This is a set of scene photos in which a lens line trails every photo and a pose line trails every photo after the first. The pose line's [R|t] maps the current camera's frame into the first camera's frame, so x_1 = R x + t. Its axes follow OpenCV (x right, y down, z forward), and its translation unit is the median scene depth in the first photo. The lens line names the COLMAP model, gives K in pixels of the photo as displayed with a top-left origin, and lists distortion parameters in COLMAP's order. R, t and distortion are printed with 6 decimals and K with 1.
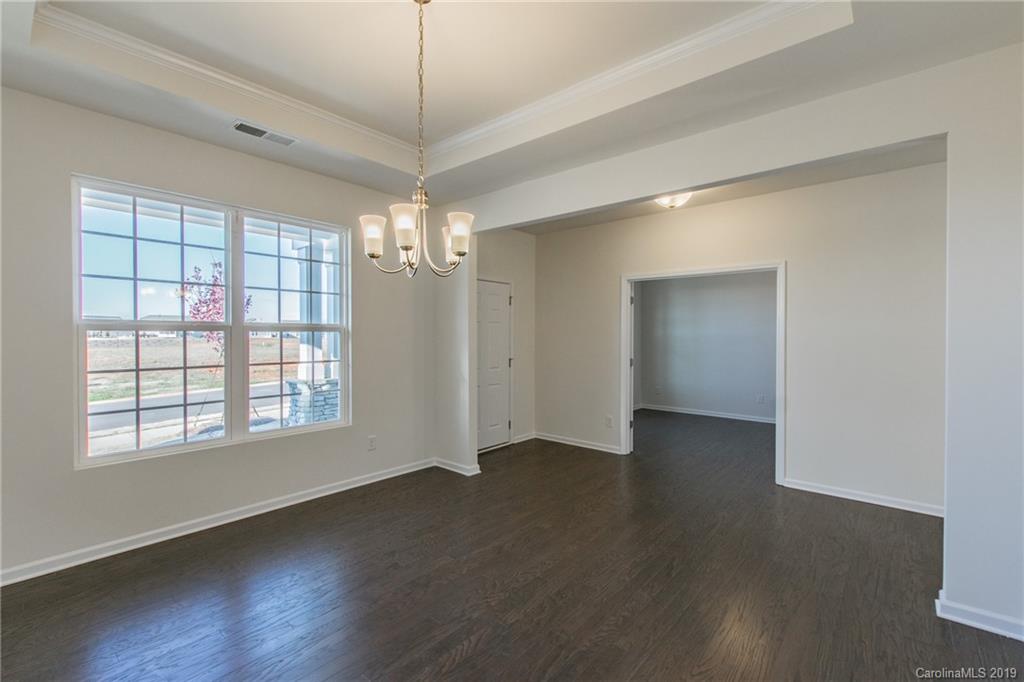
lens RADIAL K [[451.3, 0, 513.0], [0, 451.3, 338.2], [0, 0, 1]] dist [0.000584, 0.000044]
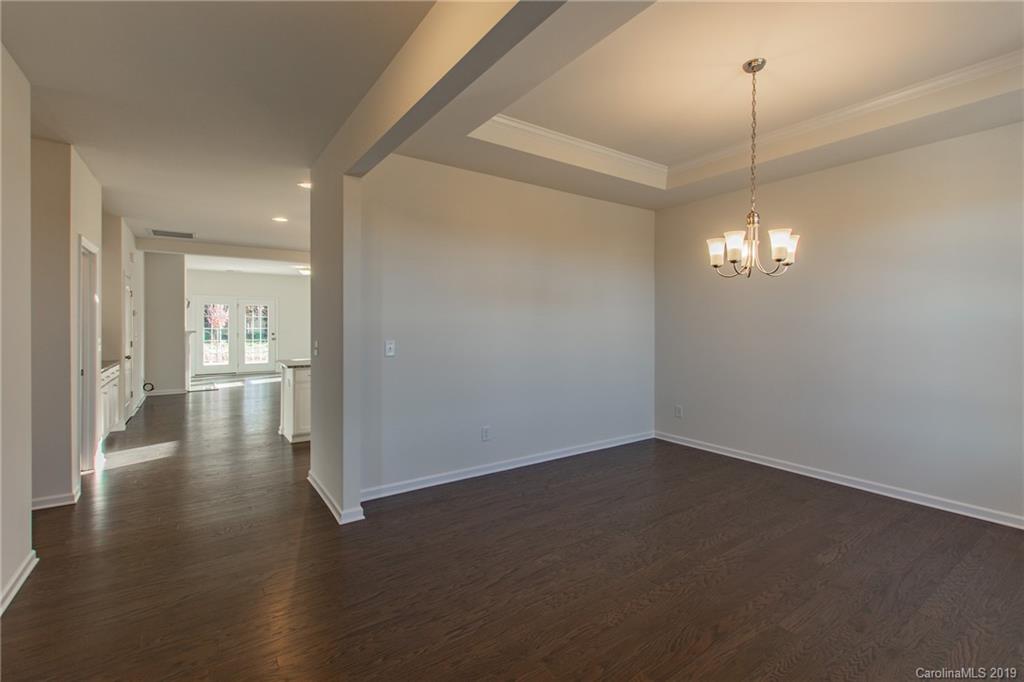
lens RADIAL K [[452.0, 0, 513.4], [0, 452.0, 325.6], [0, 0, 1]] dist [0.002284, 0.000509]
pose [[-0.967517, -0.000587, 0.252807, 0.074961], [0.002760, 0.999913, 0.012887, -0.010263], [-0.252792, 0.013166, -0.967431, 1.351272]]
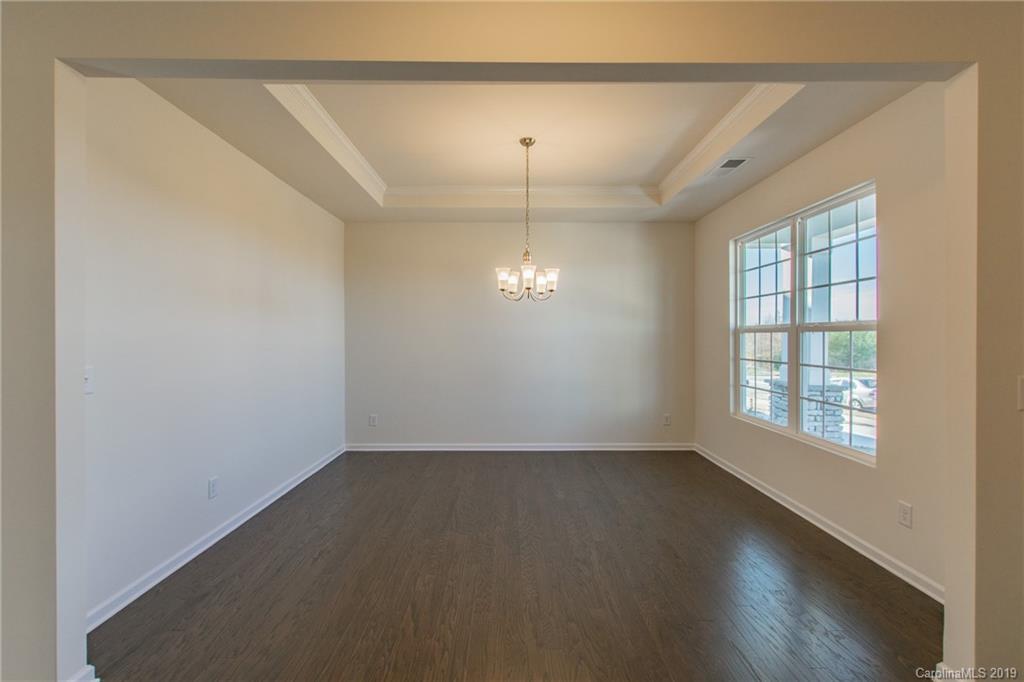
lens RADIAL K [[446.7, 0, 509.3], [0, 446.7, 335.2], [0, 0, 1]] dist [0.003394, -0.003014]
pose [[-0.758064, 0.001192, -0.652179, 0.542052], [-0.005358, 0.999953, 0.008056, -0.012424], [0.652158, 0.009601, -0.758022, 1.245681]]
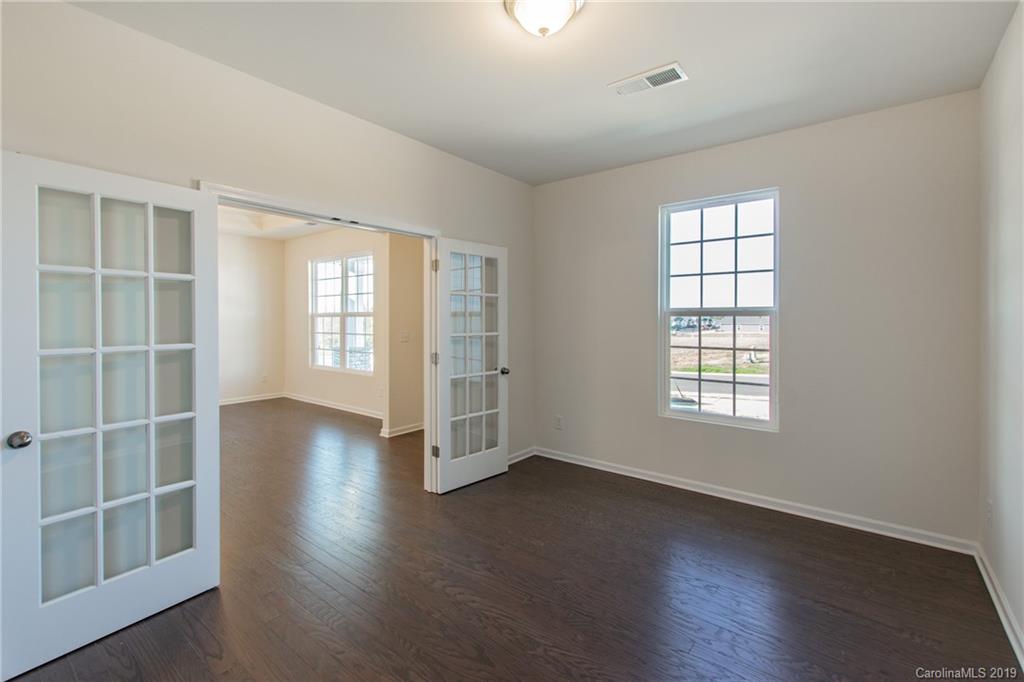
lens RADIAL K [[452.0, 0, 513.4], [0, 452.0, 325.6], [0, 0, 1]] dist [0.002284, 0.000509]
pose [[0.035271, 0.012521, -0.999299, 1.325053], [-0.008455, 0.999889, 0.012230, -0.006847], [0.999342, 0.008017, 0.035373, 1.549353]]
